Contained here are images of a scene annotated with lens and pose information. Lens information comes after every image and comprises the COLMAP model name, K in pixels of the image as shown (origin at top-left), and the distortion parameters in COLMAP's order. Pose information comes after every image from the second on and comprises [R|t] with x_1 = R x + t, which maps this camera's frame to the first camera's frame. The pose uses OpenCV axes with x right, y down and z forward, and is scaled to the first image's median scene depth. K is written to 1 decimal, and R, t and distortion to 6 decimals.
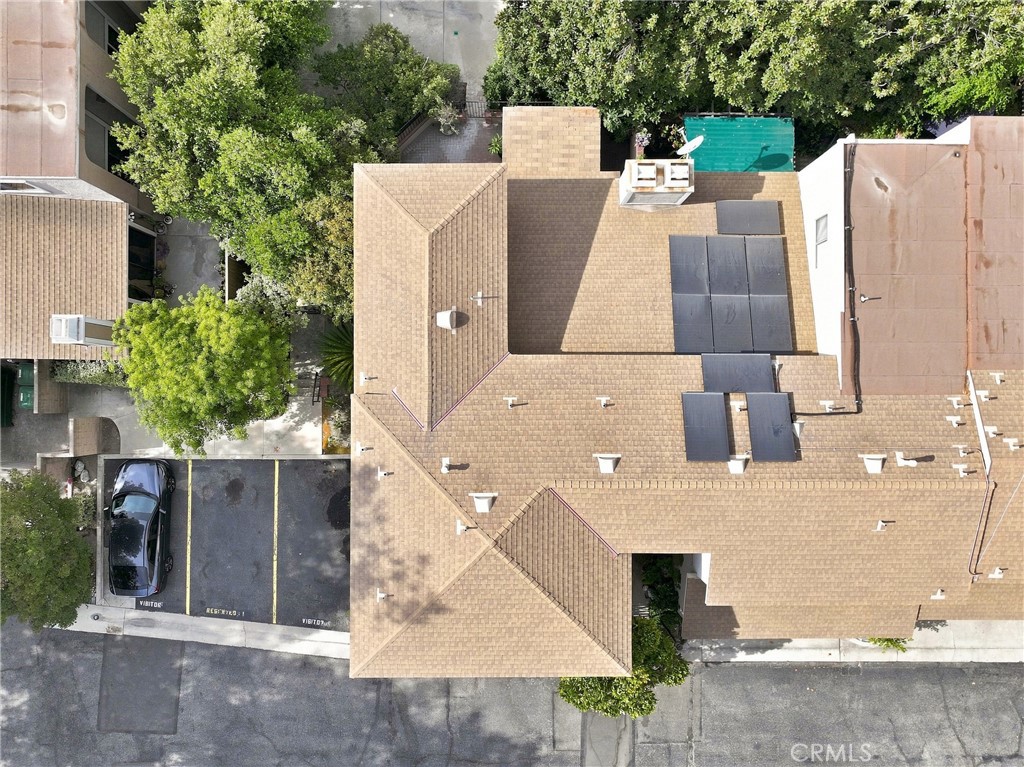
lens RADIAL K [[747.0, 0, 512.0], [0, 747.0, 383.5], [0, 0, 1]] dist [0.001185, 0.002896]
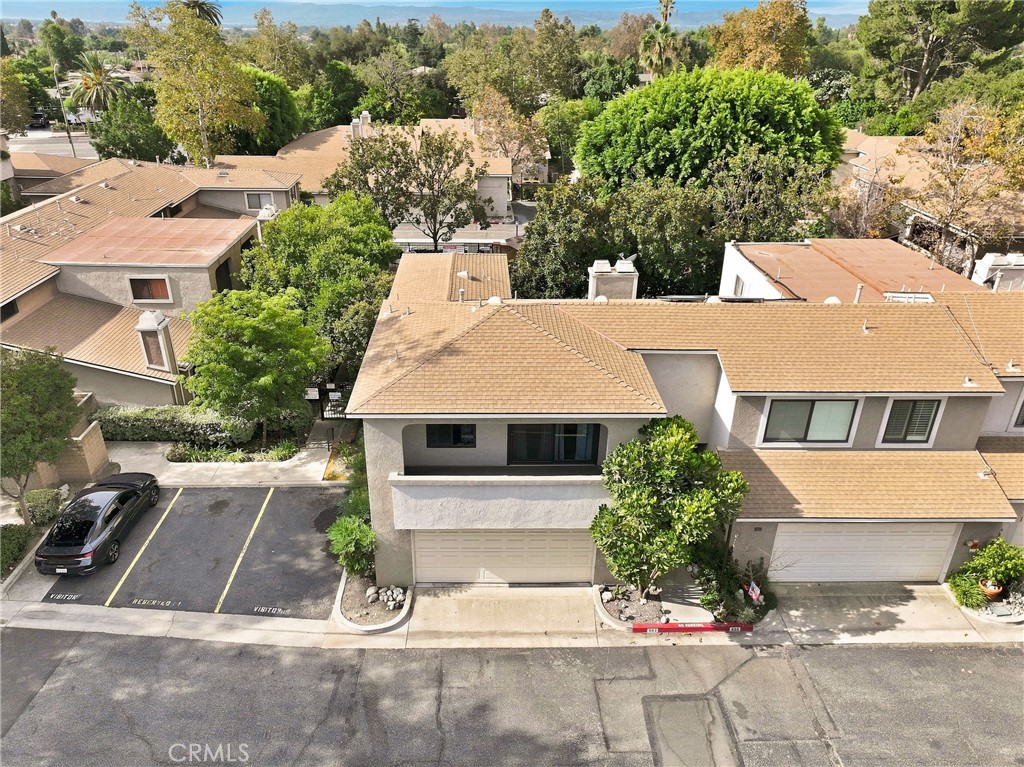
lens RADIAL K [[740.0, 0, 497.5], [0, 740.0, 377.4], [0, 0, 1]] dist [0.005251, 0.007233]
pose [[0.999788, -0.012302, 0.016491, -0.041445], [0.020256, 0.448248, -0.893680, 0.895765], [0.003602, 0.893825, 0.448402, 0.450290]]
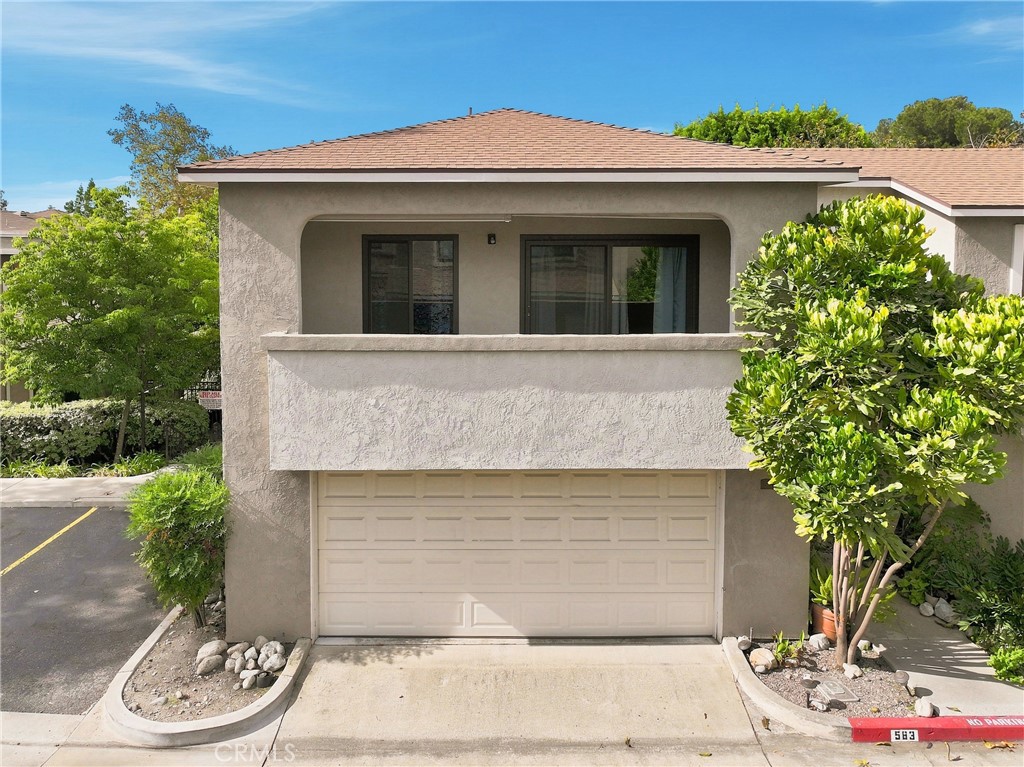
lens RADIAL K [[748.6, 0, 492.0], [0, 748.6, 285.1], [0, 0, 1]] dist [0.003003, 0.003350]
pose [[0.999891, -0.011528, 0.009200, -0.037502], [0.009931, 0.065106, -0.997829, 0.630050], [0.010904, 0.997812, 0.065214, 0.810775]]
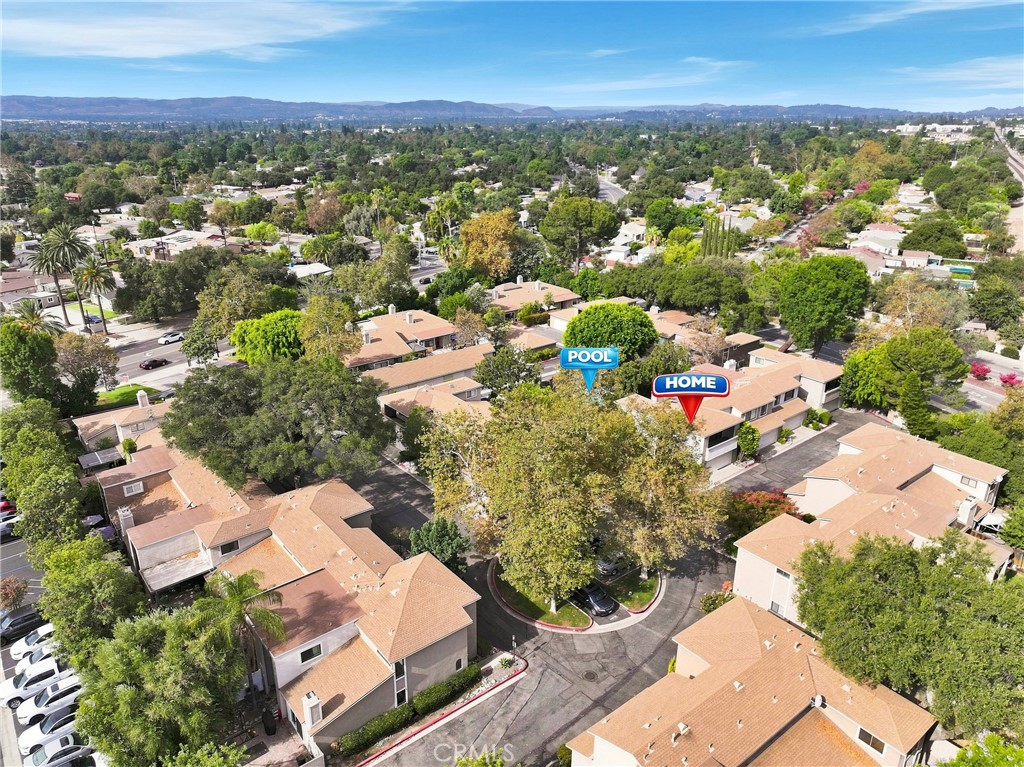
lens RADIAL K [[721.9, 0, 512.0], [0, 721.9, 383.5], [0, 0, 1]] dist [0.004867, 0.003188]
pose [[0.779048, -0.236659, 0.580583, -2.596510], [0.626964, 0.292712, -0.721967, 1.983691], [0.000916, 0.926452, 0.376413, -0.623963]]
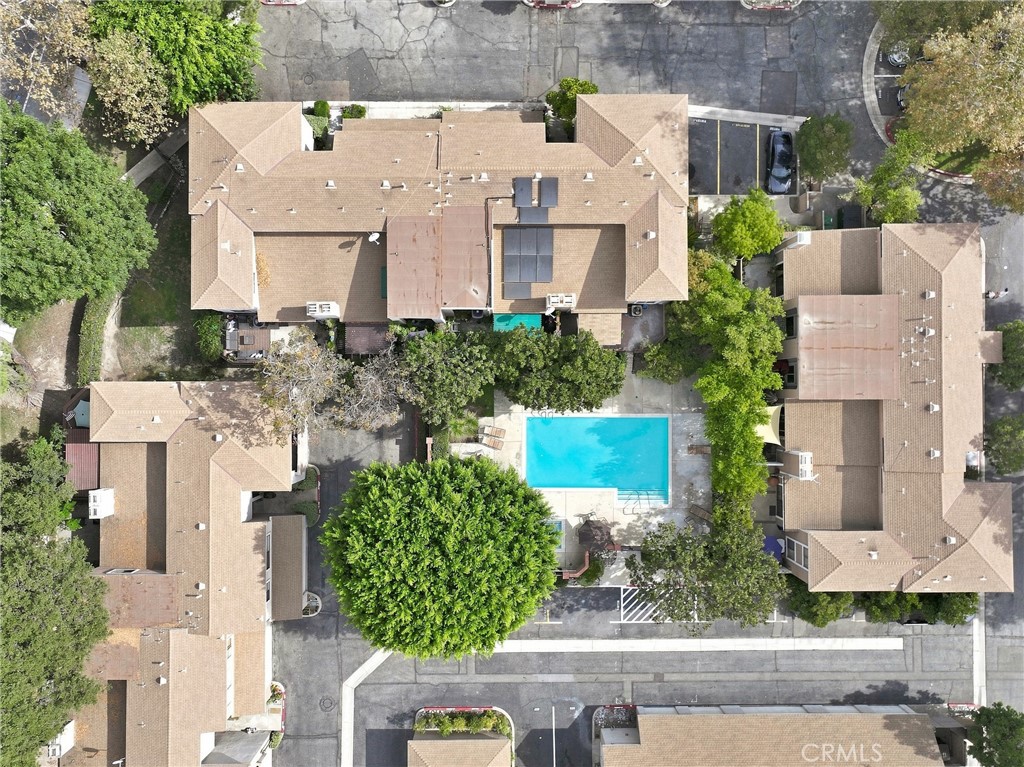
lens RADIAL K [[747.0, 0, 512.0], [0, 747.0, 383.5], [0, 0, 1]] dist [0.001185, 0.002896]
pose [[-0.999795, 0.004110, -0.019843, 0.337377], [-0.004502, -0.999795, 0.019757, -0.492723], [-0.019758, 0.019842, 0.999608, -1.165120]]
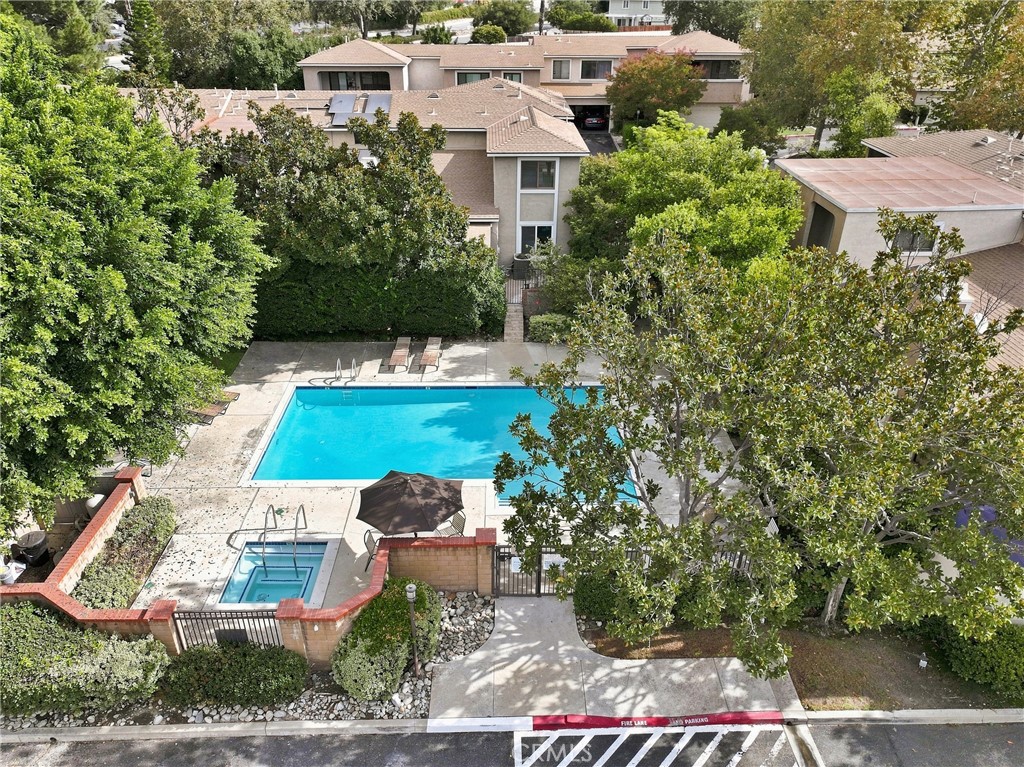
lens RADIAL K [[721.9, 0, 512.0], [0, 721.9, 383.5], [0, 0, 1]] dist [0.004867, 0.003188]
pose [[-0.999572, -0.001629, -0.029219, -0.012350], [-0.024823, -0.481623, 0.876027, -1.410510], [-0.015500, 0.876377, 0.481376, 0.570320]]
